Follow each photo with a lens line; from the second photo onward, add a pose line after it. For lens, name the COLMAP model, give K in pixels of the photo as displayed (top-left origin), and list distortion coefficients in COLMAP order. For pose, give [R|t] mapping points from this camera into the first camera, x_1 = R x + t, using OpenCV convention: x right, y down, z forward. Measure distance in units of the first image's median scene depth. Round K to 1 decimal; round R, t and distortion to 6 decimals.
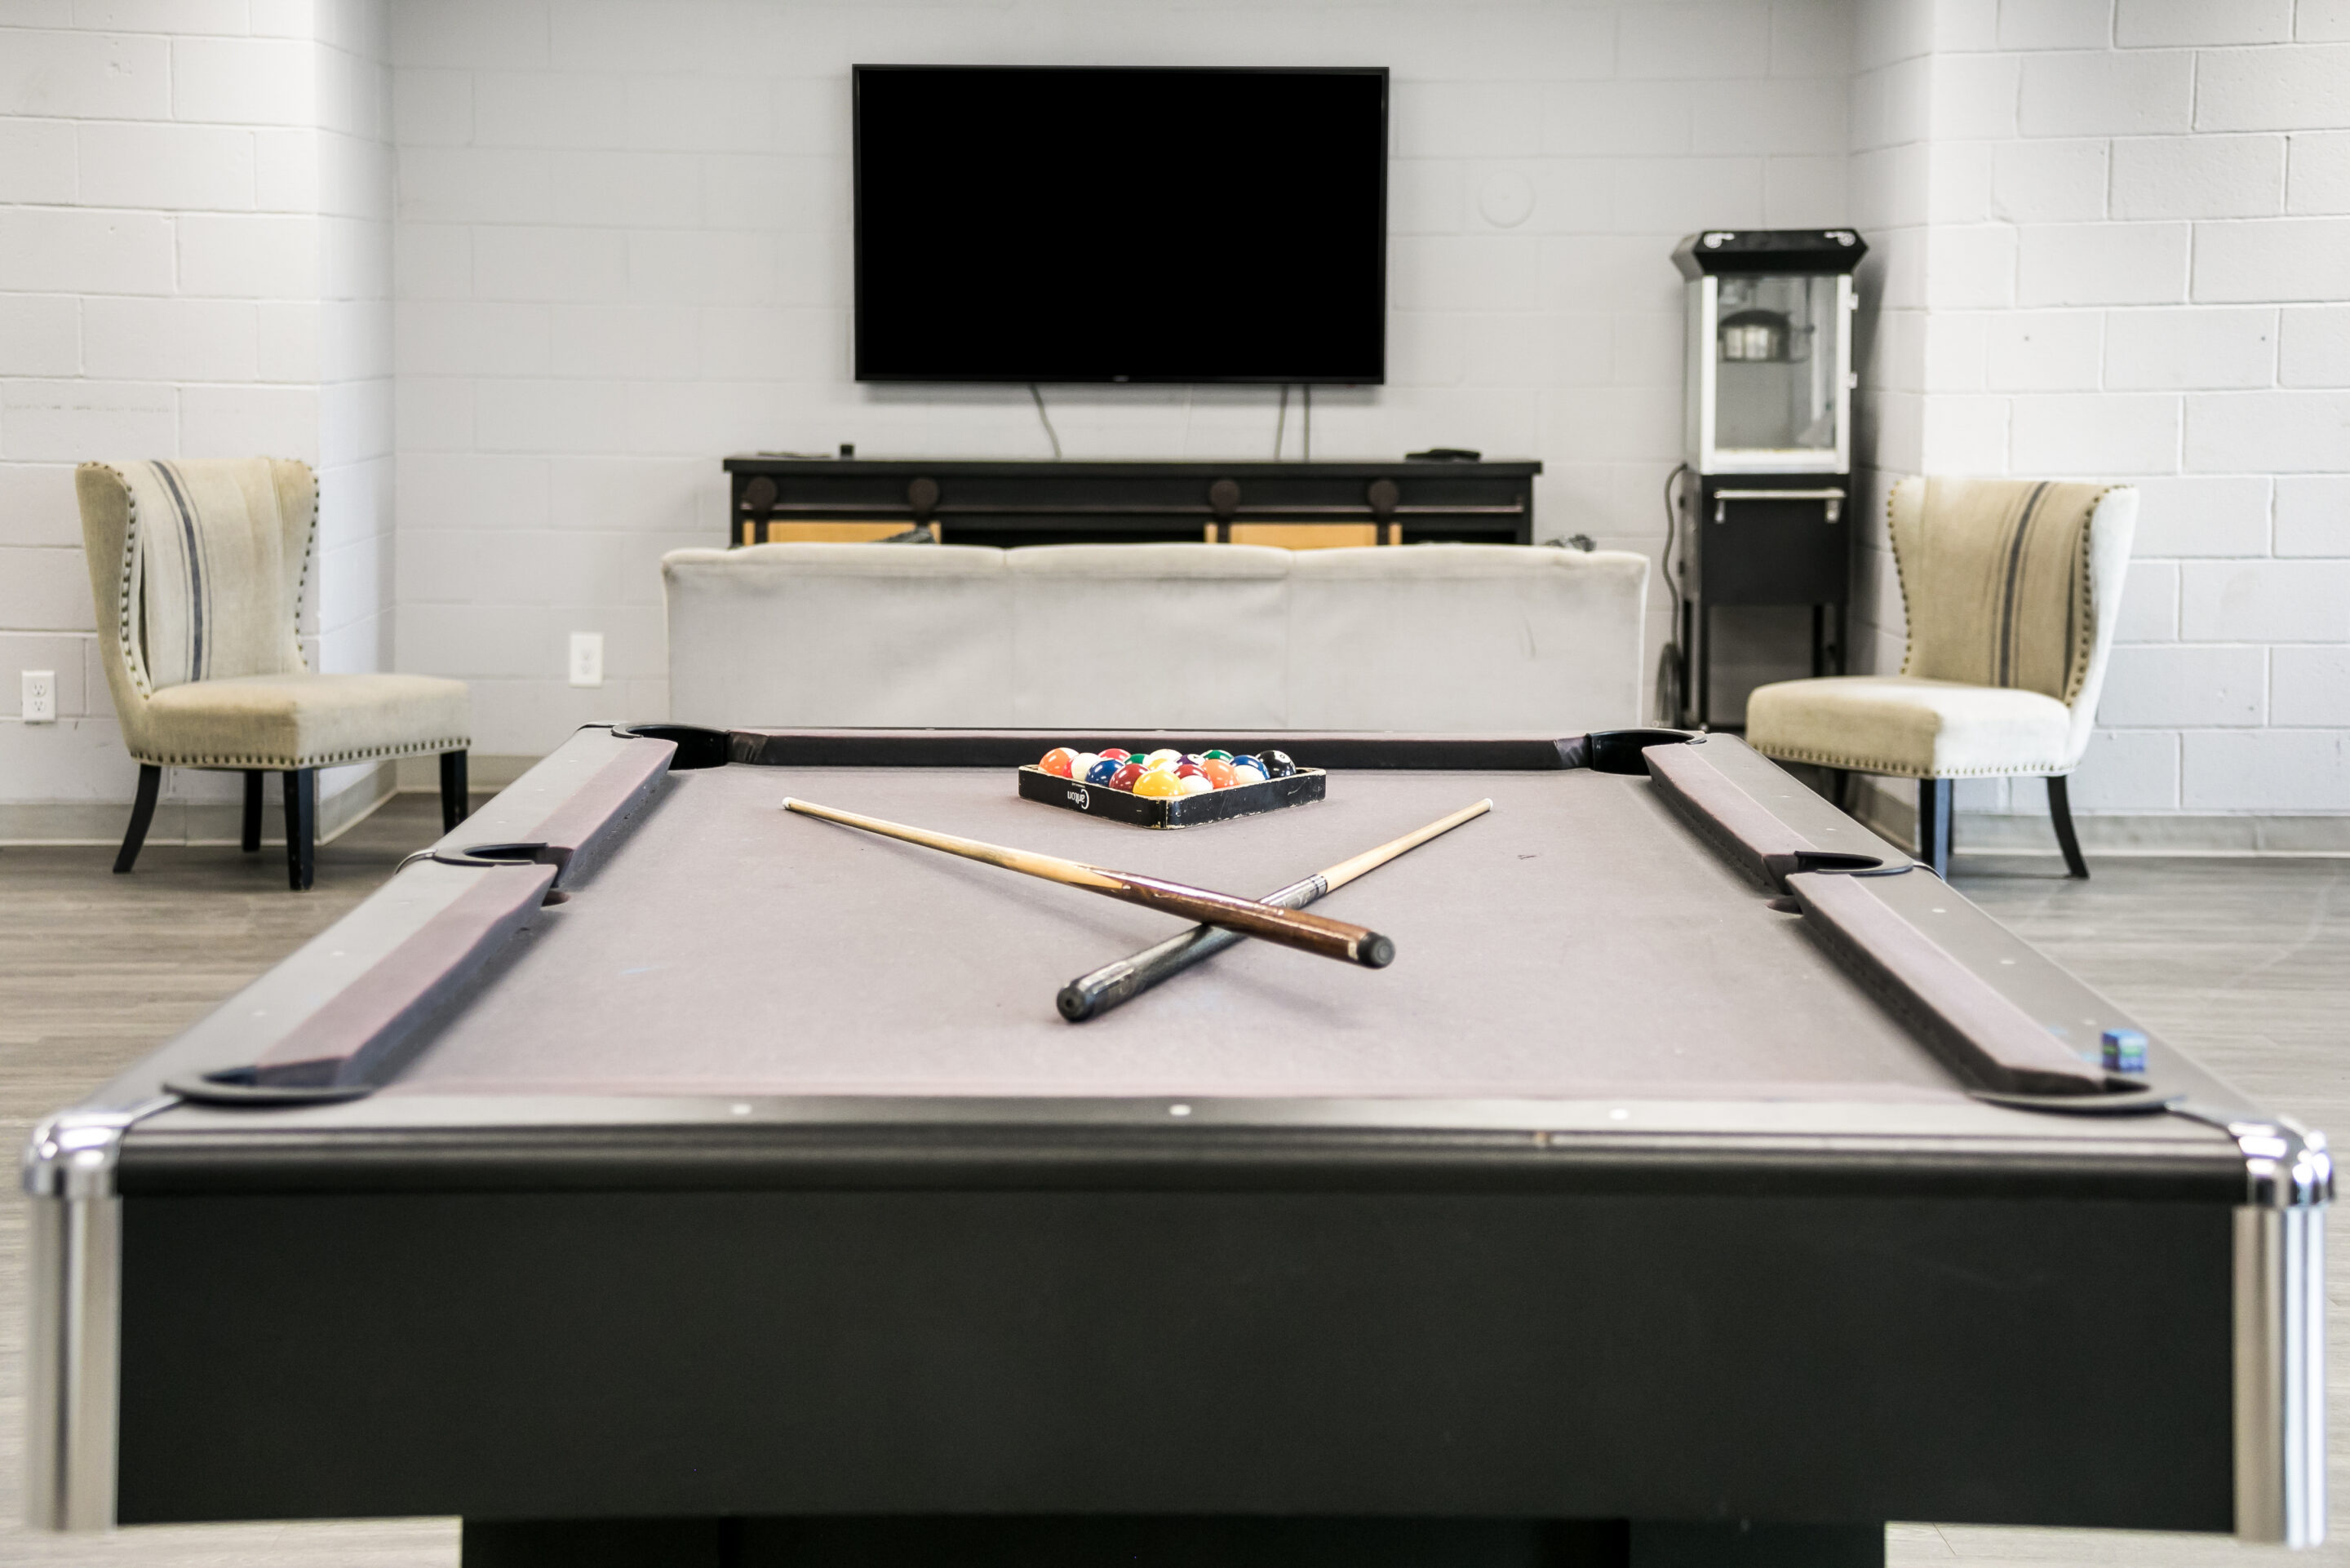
lens RADIAL K [[4404.9, 0, 1158.3], [0, 4404.9, 945.1], [0, 0, 1]] dist [0.337244, 0.000000]
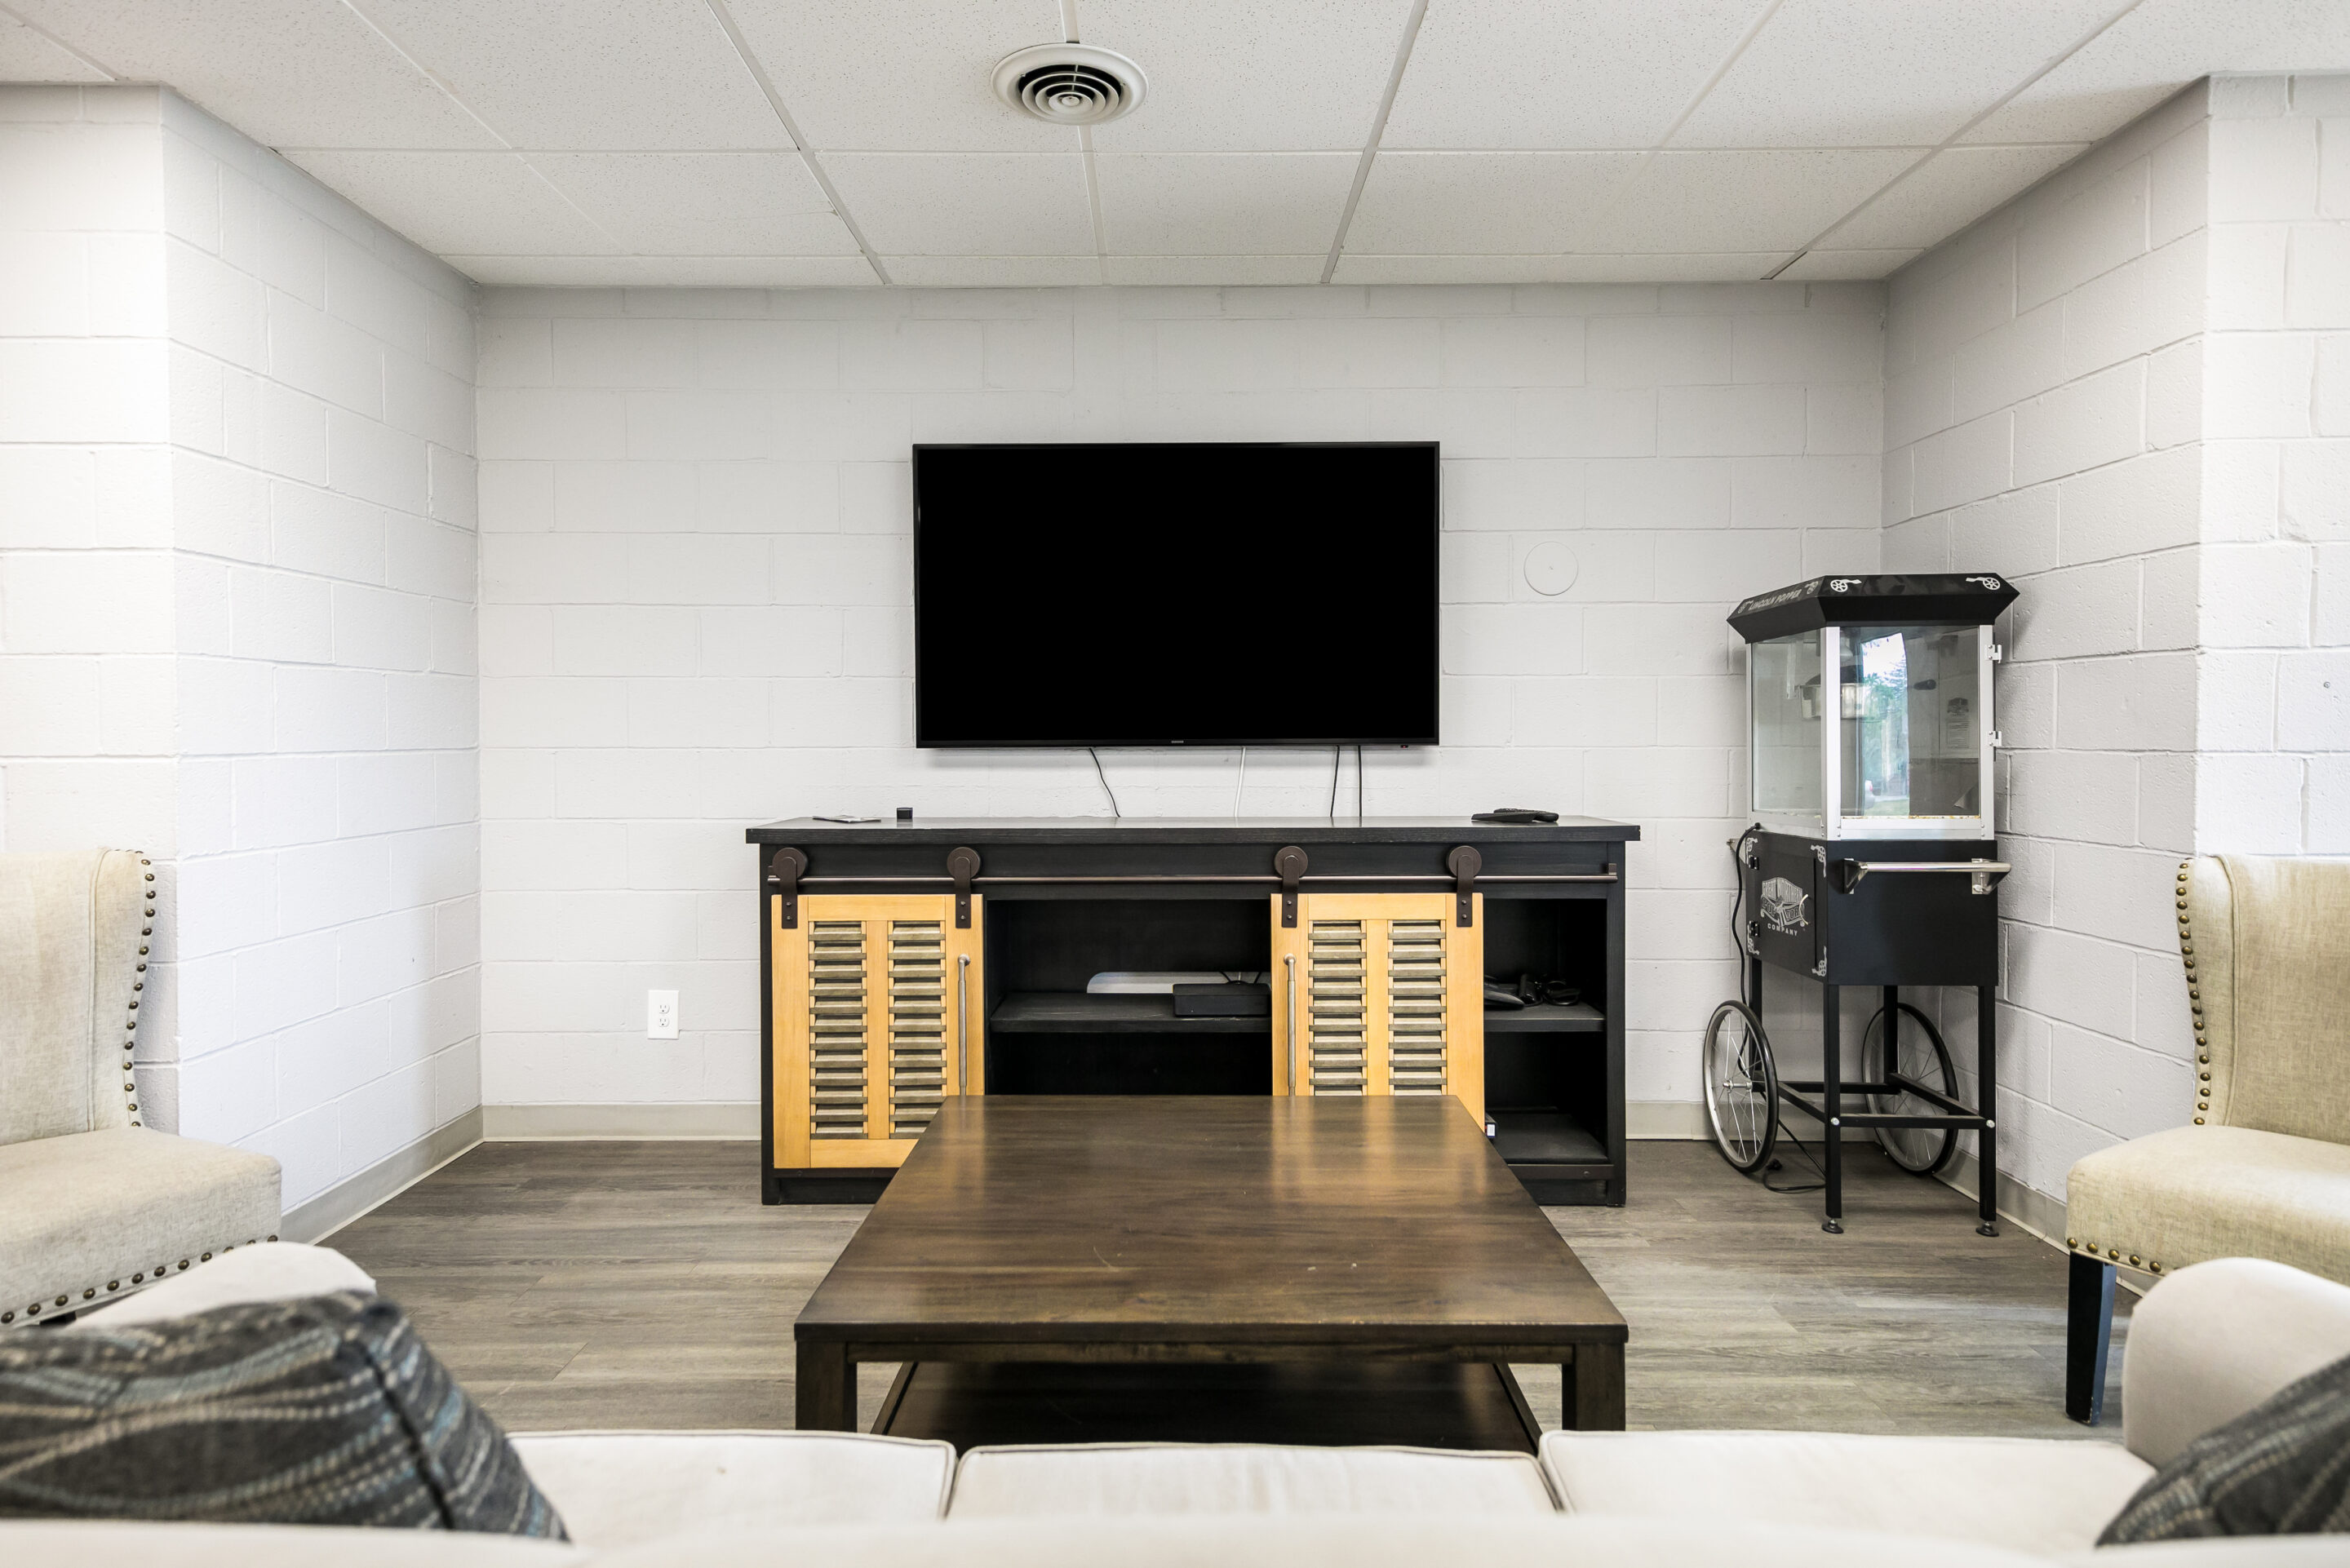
lens RADIAL K [[1353.8, 0, 1173.8], [0, 1353.8, 782.3], [0, 0, 1]] dist [0.000532, 0.000179]
pose [[0.999917, -0.006197, -0.011296, -0.006168], [0.004920, 0.993952, -0.109703, -0.087691], [0.011908, 0.109638, 0.993900, 0.717982]]
